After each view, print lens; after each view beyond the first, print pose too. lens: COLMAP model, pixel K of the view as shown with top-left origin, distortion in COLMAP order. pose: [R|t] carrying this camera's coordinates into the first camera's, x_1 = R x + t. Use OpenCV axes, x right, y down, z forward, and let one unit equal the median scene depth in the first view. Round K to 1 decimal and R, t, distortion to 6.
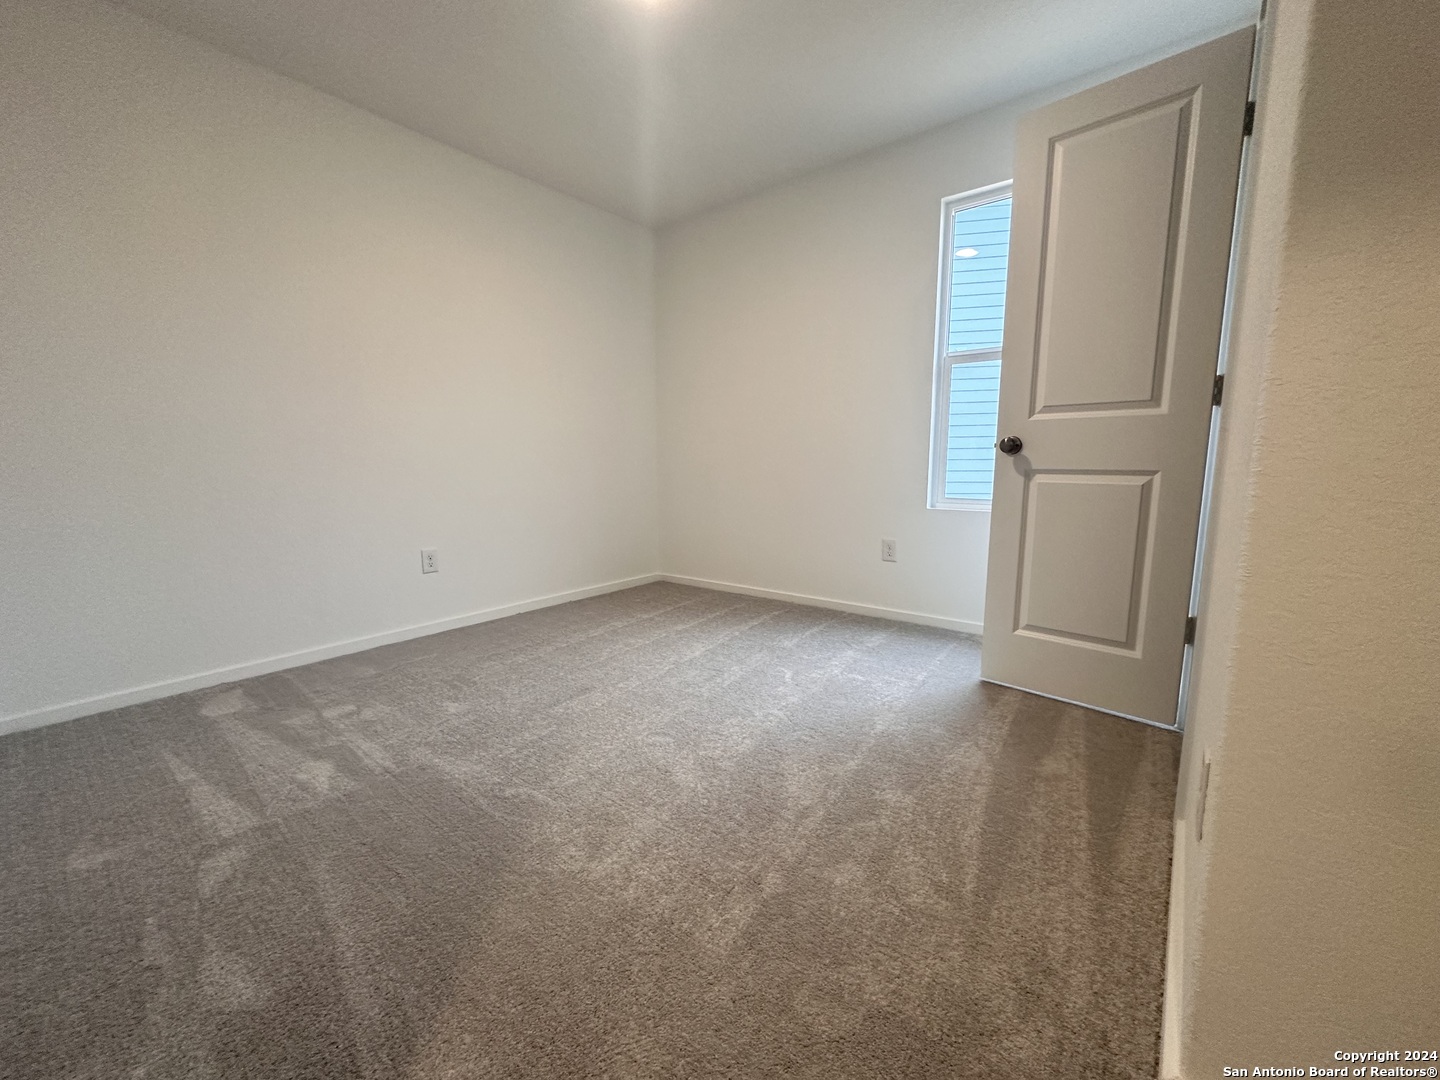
lens RADIAL K [[578.5, 0, 718.1], [0, 578.5, 541.7], [0, 0, 1]] dist [-0.002042, -0.000779]
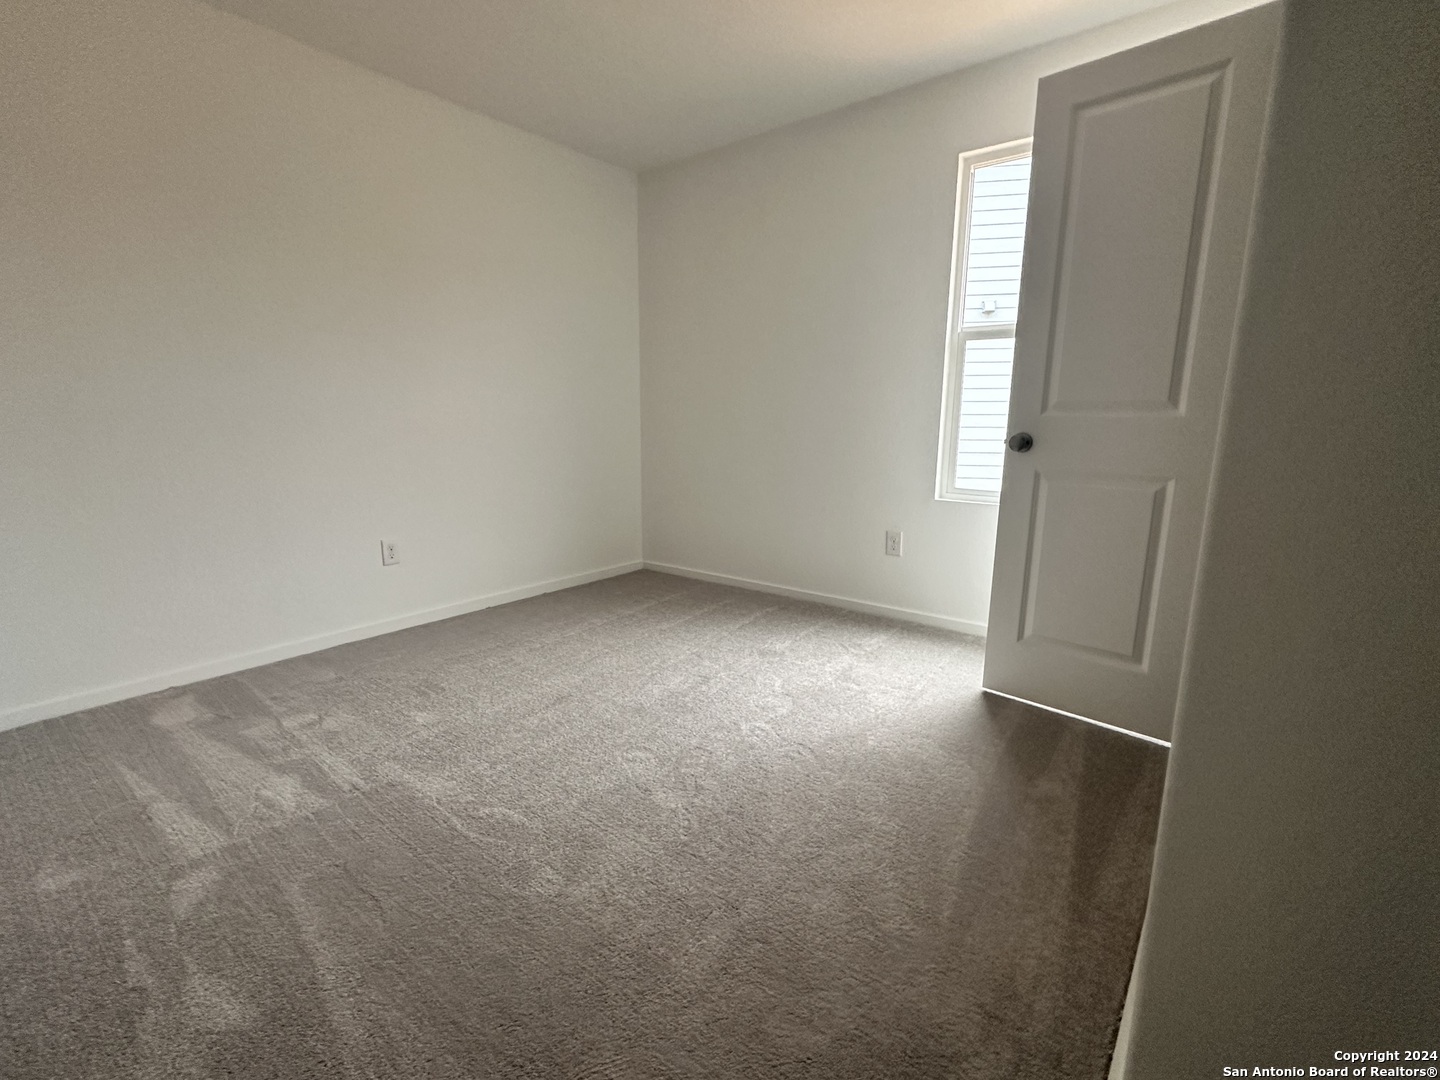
lens RADIAL K [[661.2, 0, 717.4], [0, 661.2, 540.8], [0, 0, 1]] dist [-0.002604, -0.001174]
pose [[0.999923, 0.009646, 0.007786, 0.019186], [-0.010040, 0.998584, 0.052251, -0.088783], [-0.007271, -0.052325, 0.998604, -0.092006]]
